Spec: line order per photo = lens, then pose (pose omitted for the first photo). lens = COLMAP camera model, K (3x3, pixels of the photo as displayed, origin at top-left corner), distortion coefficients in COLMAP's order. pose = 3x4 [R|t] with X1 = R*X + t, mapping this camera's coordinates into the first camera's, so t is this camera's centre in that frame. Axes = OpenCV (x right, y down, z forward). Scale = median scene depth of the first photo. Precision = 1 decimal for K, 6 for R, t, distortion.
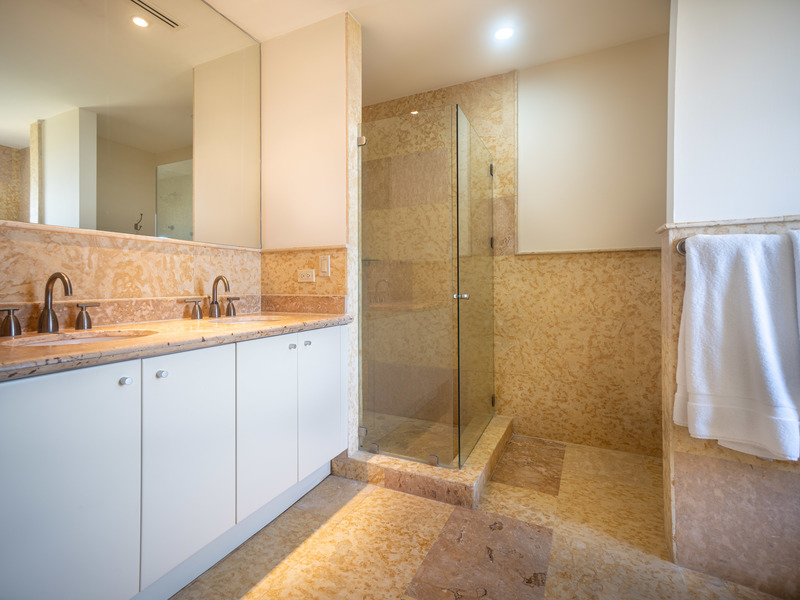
lens RADIAL K [[377.8, 0, 400.0], [0, 377.8, 300.0], [0, 0, 1]] dist [0.002394, 0.000802]
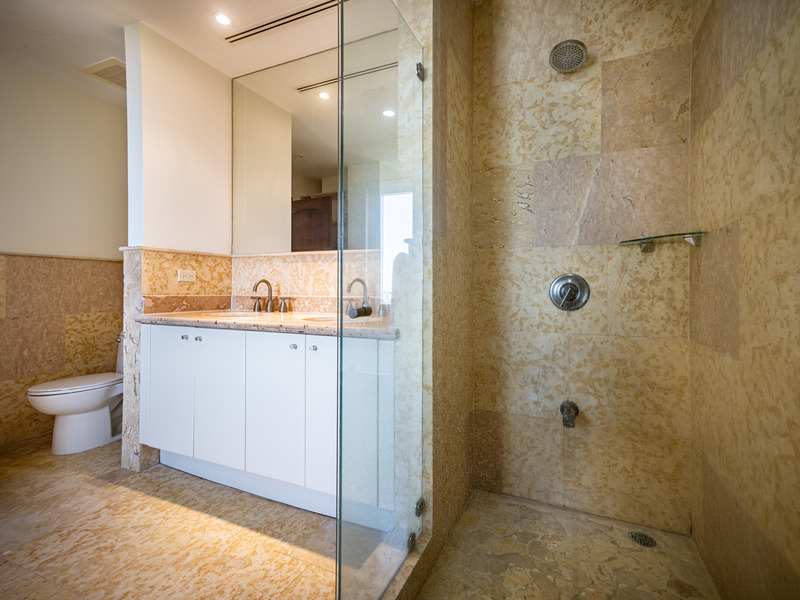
lens RADIAL K [[377.8, 0, 400.0], [0, 377.8, 300.0], [0, 0, 1]] dist [0.002394, 0.000802]
pose [[0.041923, 0.031856, -0.998613, 0.767550], [-0.041915, 0.998668, 0.030099, -0.045823], [0.998241, 0.040595, 0.043203, 1.293692]]
